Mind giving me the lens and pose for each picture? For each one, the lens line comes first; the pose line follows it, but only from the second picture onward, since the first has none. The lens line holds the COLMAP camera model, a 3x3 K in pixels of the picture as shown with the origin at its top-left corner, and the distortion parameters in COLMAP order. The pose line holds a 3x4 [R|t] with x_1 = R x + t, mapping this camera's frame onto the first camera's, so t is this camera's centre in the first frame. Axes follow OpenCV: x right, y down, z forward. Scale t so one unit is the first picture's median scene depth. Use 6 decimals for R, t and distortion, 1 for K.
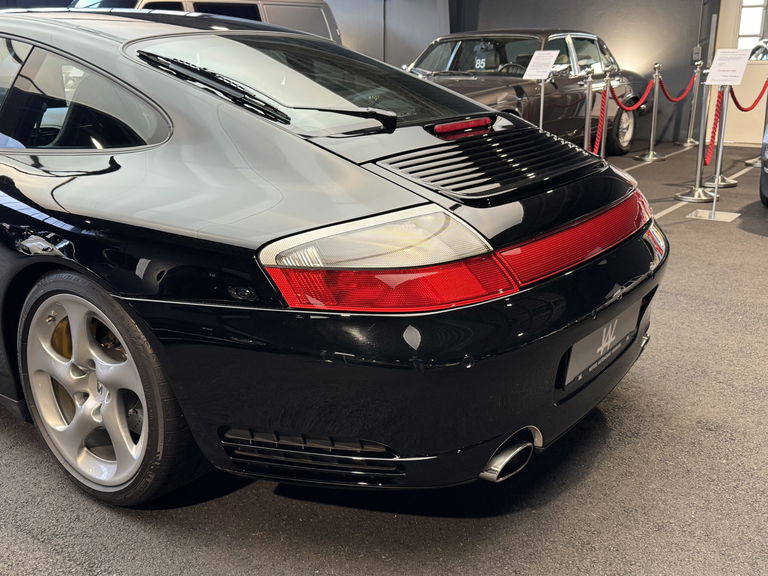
lens RADIAL K [[798.7, 0, 383.8], [0, 798.7, 285.6], [0, 0, 1]] dist [0.026649, 0.000000]
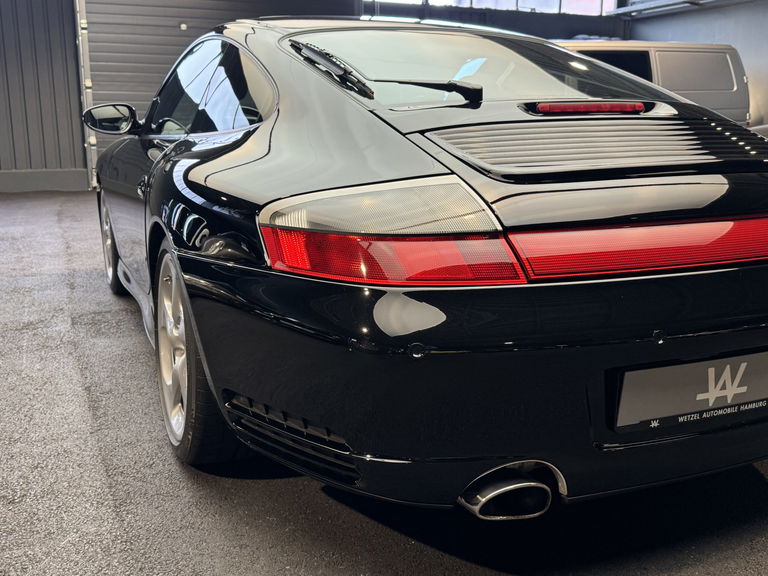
lens RADIAL K [[844.1, 0, 363.0], [0, 844.1, 298.2], [0, 0, 1]] dist [-0.006408, 0.000000]
pose [[0.855288, 0.111078, -0.506107, 0.406735], [-0.150192, 0.987965, -0.036981, 0.069407], [0.495908, 0.107643, 0.861678, 0.165090]]
